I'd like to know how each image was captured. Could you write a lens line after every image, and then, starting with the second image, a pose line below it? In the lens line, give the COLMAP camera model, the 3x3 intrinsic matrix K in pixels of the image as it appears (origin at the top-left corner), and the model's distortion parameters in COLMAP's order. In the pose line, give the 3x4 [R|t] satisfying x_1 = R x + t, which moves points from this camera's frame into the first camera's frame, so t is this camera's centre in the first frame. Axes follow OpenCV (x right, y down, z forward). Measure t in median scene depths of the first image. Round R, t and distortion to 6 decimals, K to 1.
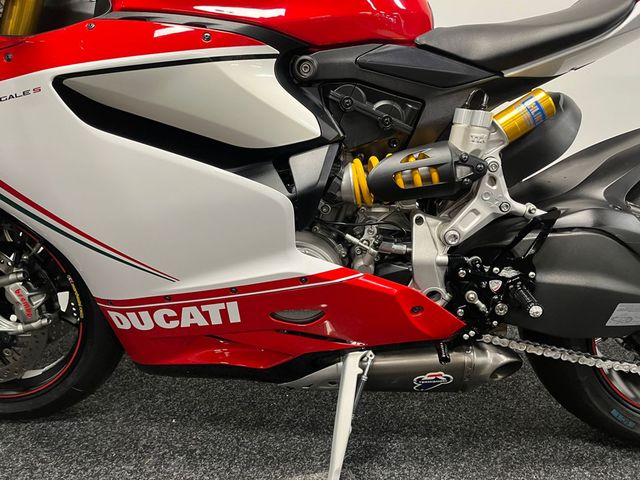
lens RADIAL K [[484.4, 0, 322.3], [0, 484.4, 244.6], [0, 0, 1]] dist [0.074693, -0.098453]
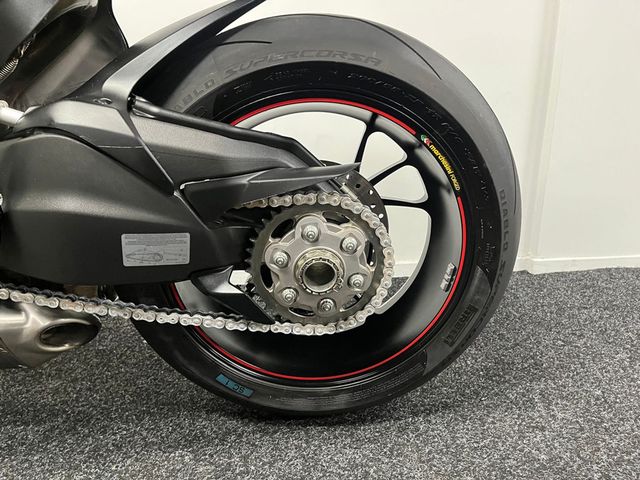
lens RADIAL K [[484.4, 0, 322.3], [0, 484.4, 244.6], [0, 0, 1]] dist [0.074693, -0.098453]
pose [[0.994793, -0.040717, 0.093432, 0.815306], [0.036962, 0.998452, 0.041568, 0.112524], [-0.094980, -0.037898, 0.994758, 0.233587]]
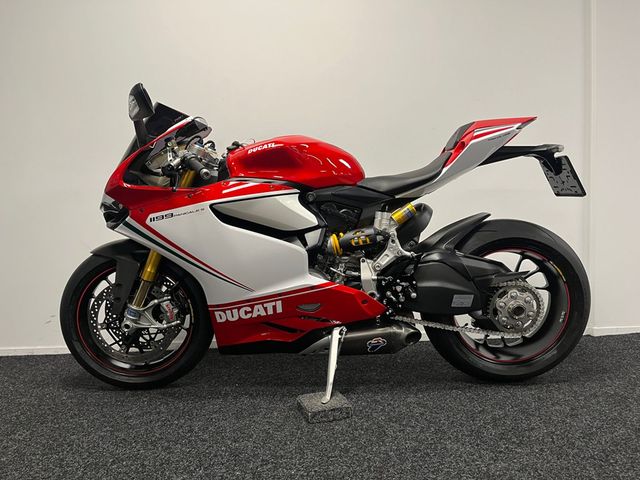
lens RADIAL K [[491.3, 0, 320.0], [0, 491.3, 240.0], [0, 0, 1]] dist [0.100754, -0.150509]
pose [[0.998724, -0.028712, 0.041554, -0.086828], [0.036625, 0.978210, -0.204363, 0.307088], [-0.034781, 0.205624, 0.978013, -1.194782]]
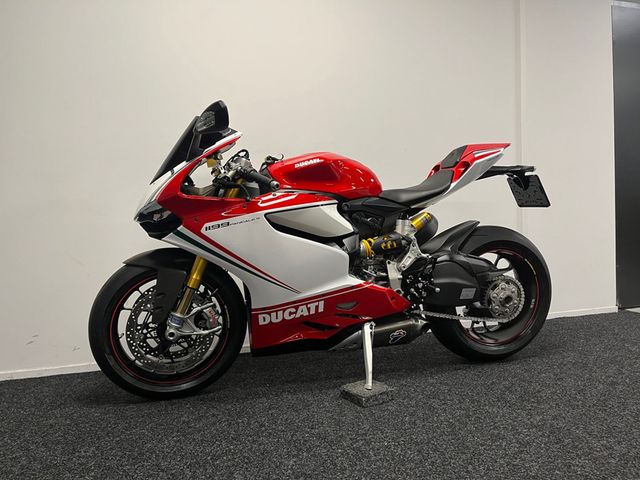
lens RADIAL K [[491.3, 0, 320.0], [0, 491.3, 240.0], [0, 0, 1]] dist [0.100754, -0.150509]
pose [[0.951008, -0.044168, 0.305996, -0.917820], [0.114028, 0.970074, -0.214368, 0.343653], [-0.287371, 0.238758, 0.927584, -1.295649]]
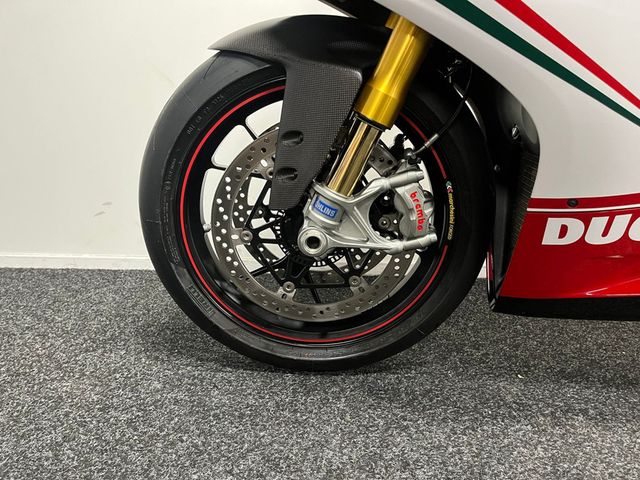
lens RADIAL K [[484.4, 0, 322.3], [0, 484.4, 244.6], [0, 0, 1]] dist [0.074693, -0.098453]
pose [[0.999869, 0.015989, 0.002651, -0.872284], [-0.016005, 0.999851, 0.006391, 0.195325], [-0.002549, -0.006433, 0.999976, 0.267375]]
